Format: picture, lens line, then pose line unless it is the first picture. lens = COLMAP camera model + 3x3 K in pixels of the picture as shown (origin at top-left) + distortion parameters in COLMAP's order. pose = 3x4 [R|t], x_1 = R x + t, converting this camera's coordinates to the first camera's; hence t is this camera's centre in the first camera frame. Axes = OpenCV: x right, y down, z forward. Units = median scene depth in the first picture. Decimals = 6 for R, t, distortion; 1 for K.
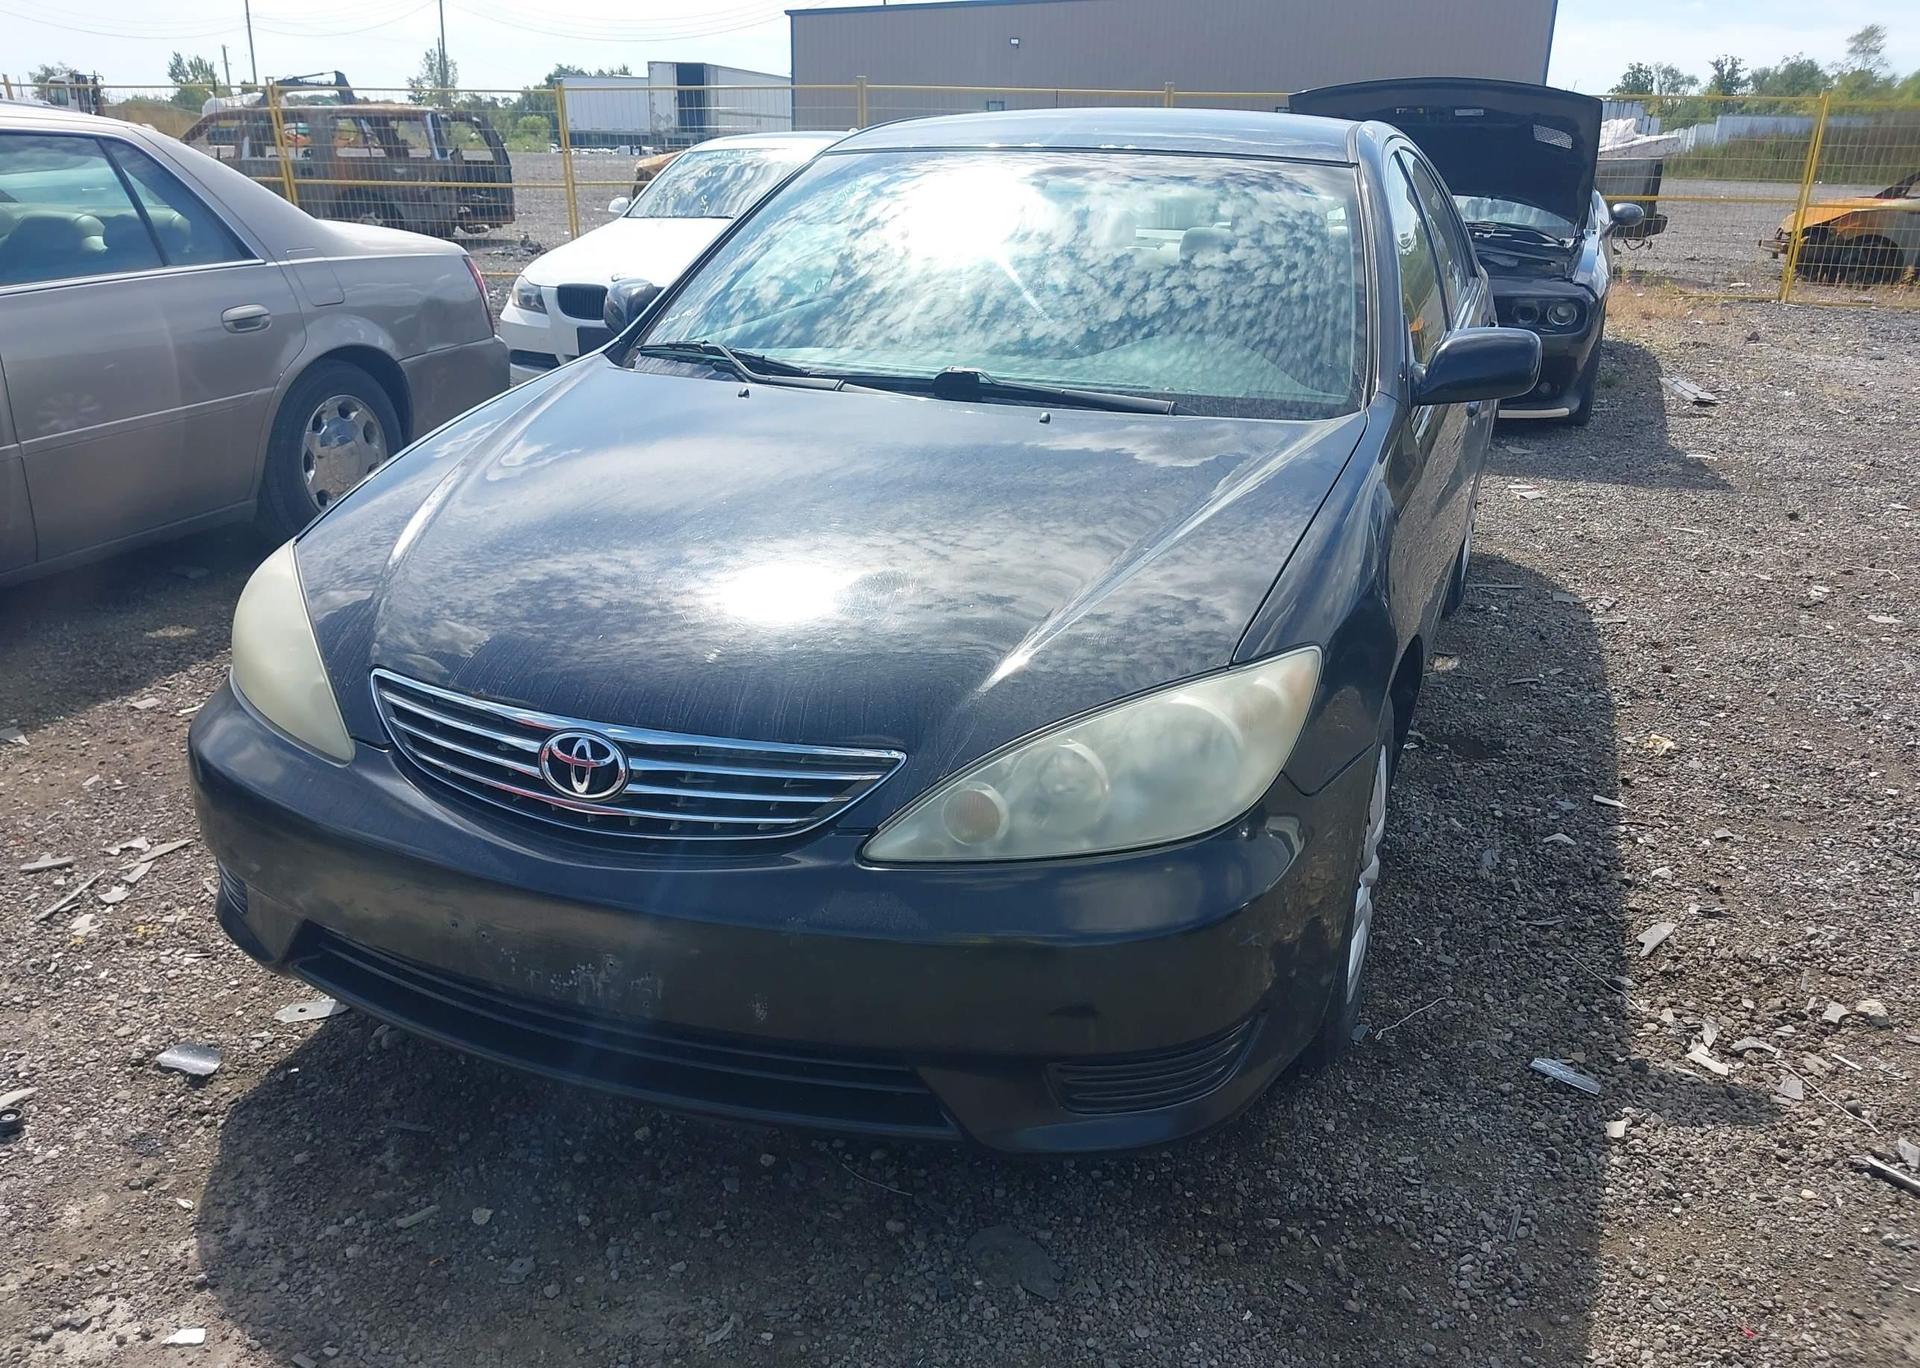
lens RADIAL K [[1507.9, 0, 962.1], [0, 1507.9, 690.7], [0, 0, 1]] dist [0.019811, -0.031893]
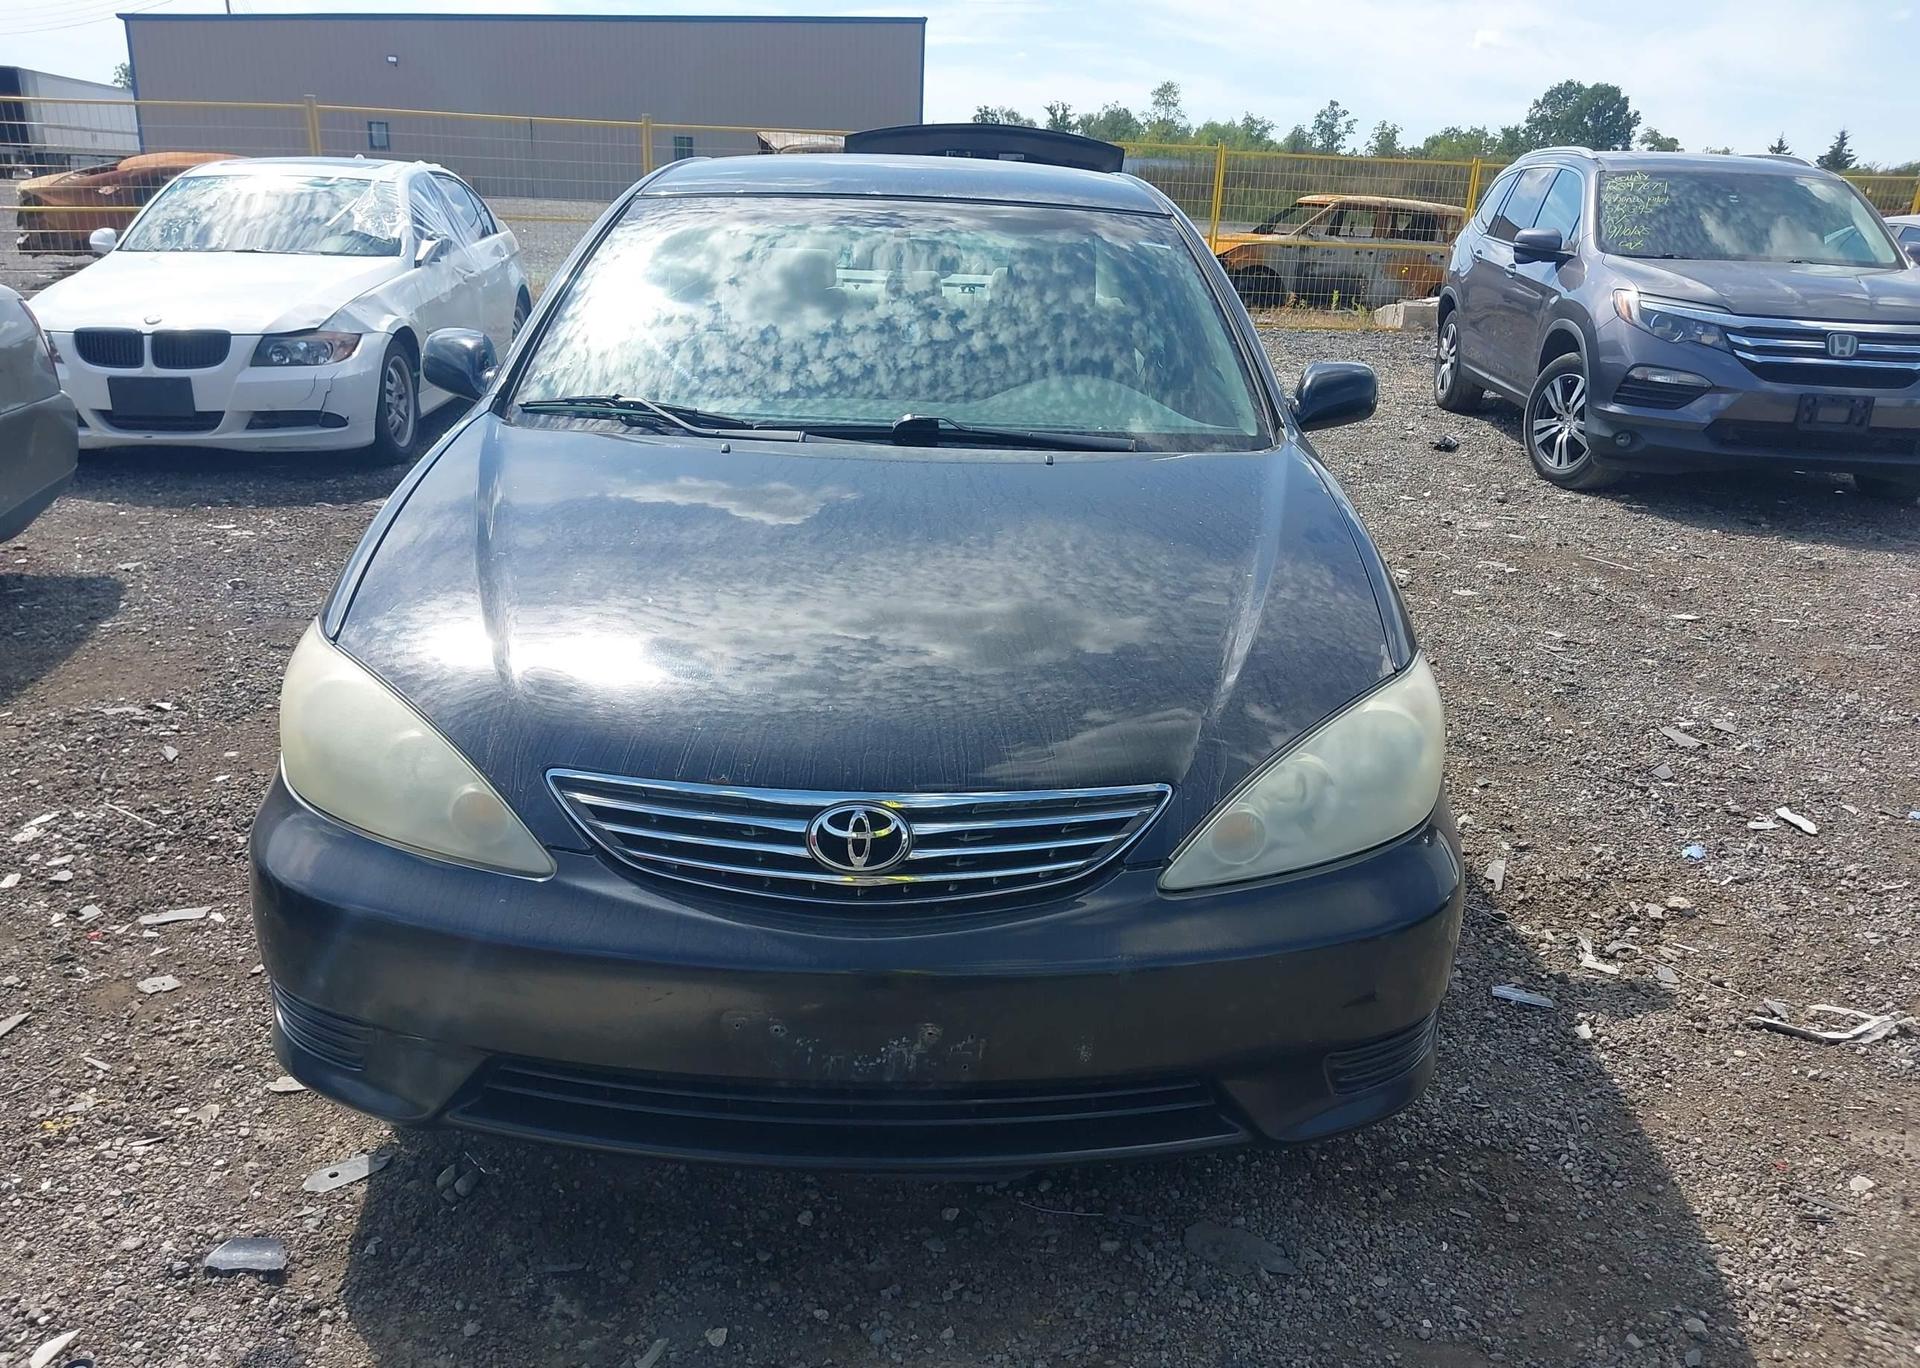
lens RADIAL K [[1517.9, 0, 960.0], [0, 1517.9, 684.0], [0, 0, 1]] dist [0.005550, -0.002862]
pose [[0.929194, -0.099744, 0.355879, -0.444045], [0.107661, 0.994185, -0.002454, -0.033973], [-0.353565, 0.040595, 0.934529, 0.046907]]
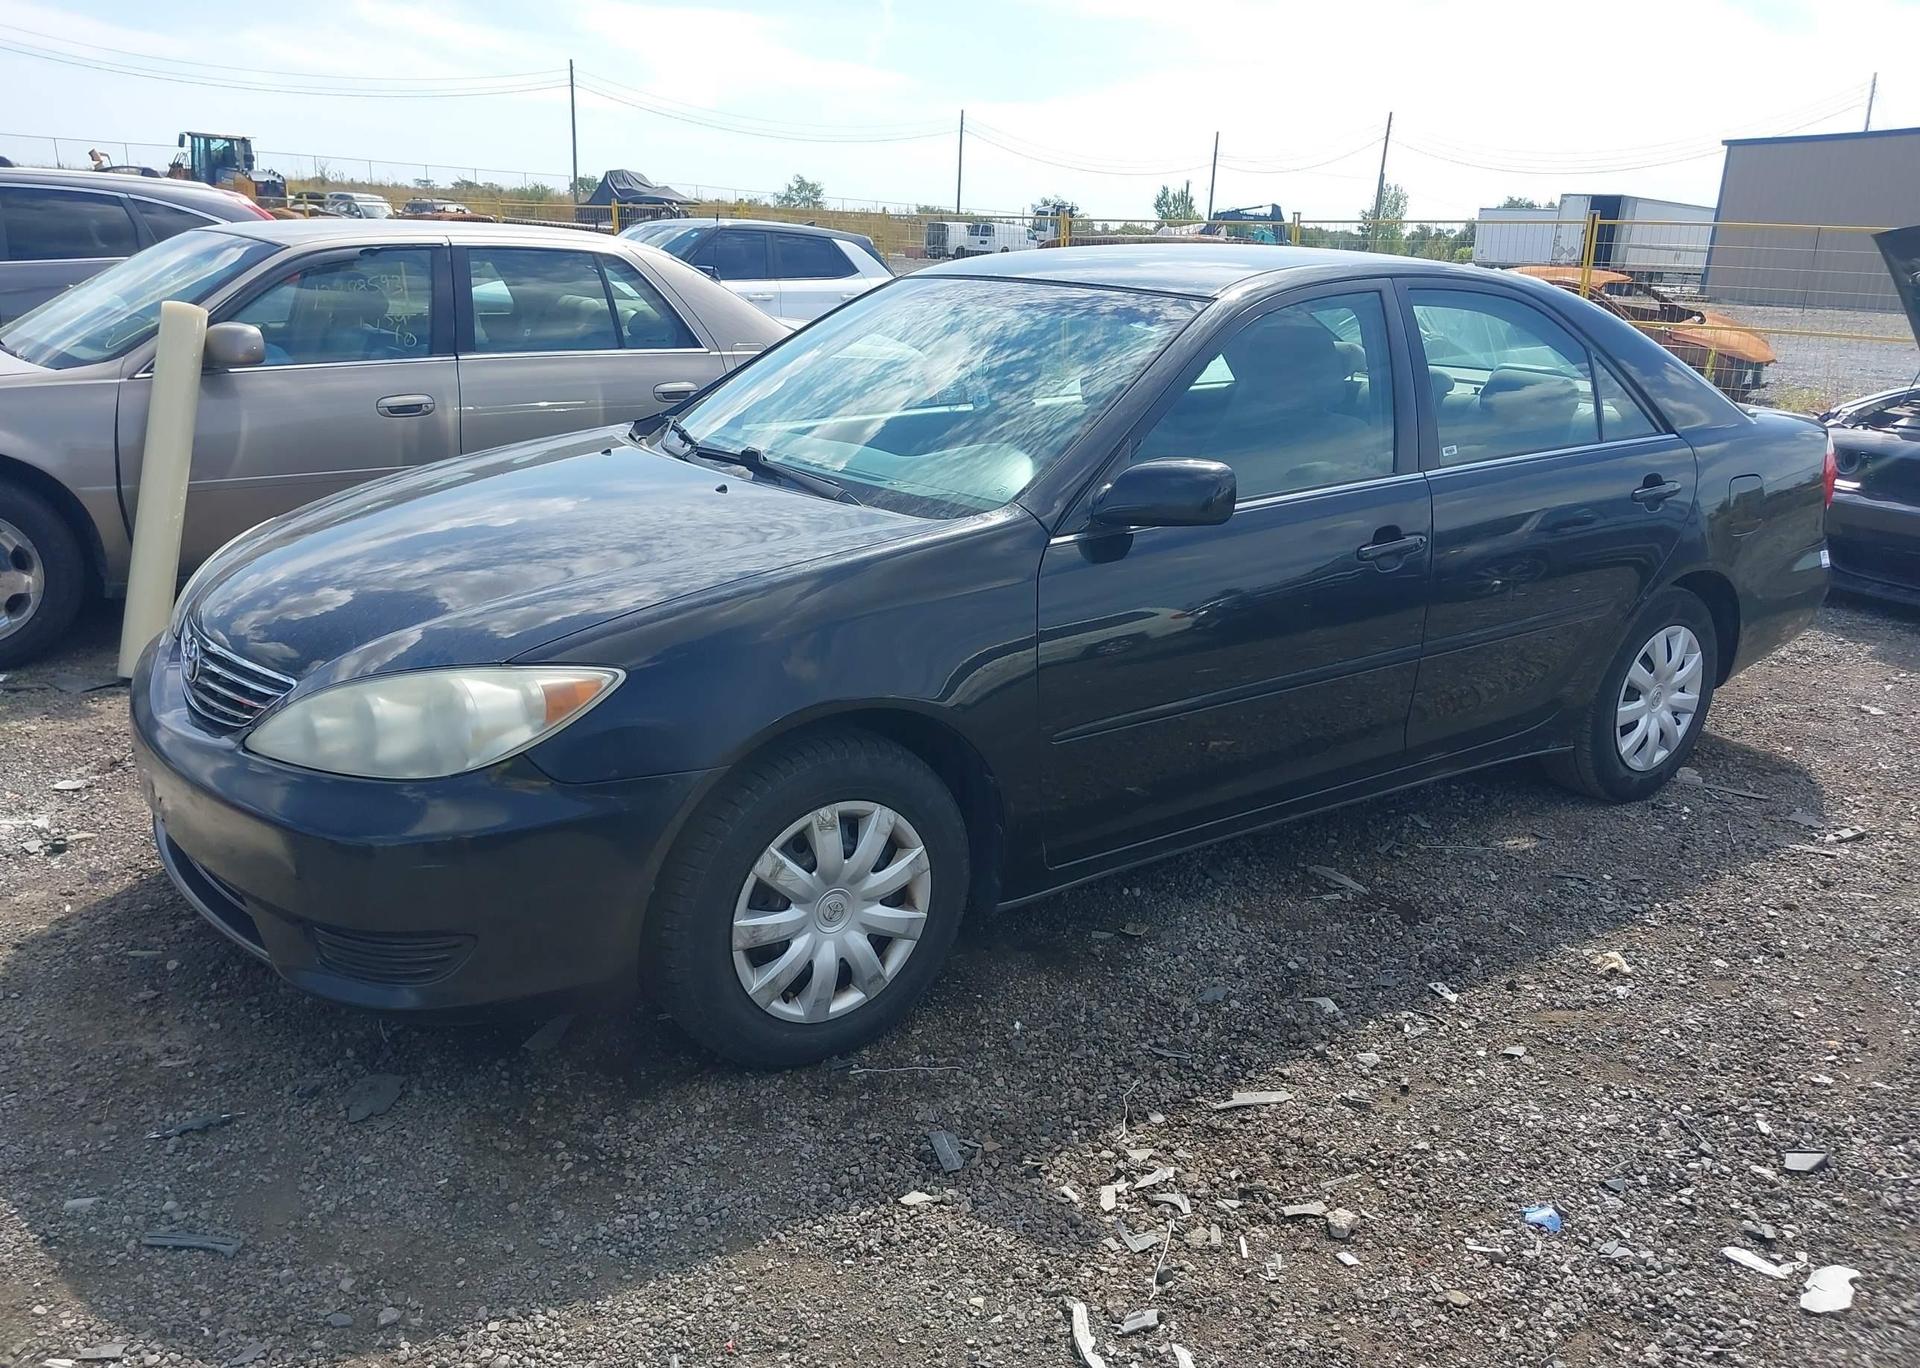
lens RADIAL K [[1507.9, 0, 962.1], [0, 1507.9, 690.7], [0, 0, 1]] dist [0.019811, -0.031893]
pose [[0.838405, 0.166125, -0.519115, 0.997386], [-0.205693, 0.978430, -0.019095, -0.041688], [0.504745, 0.122788, 0.854491, 0.088519]]
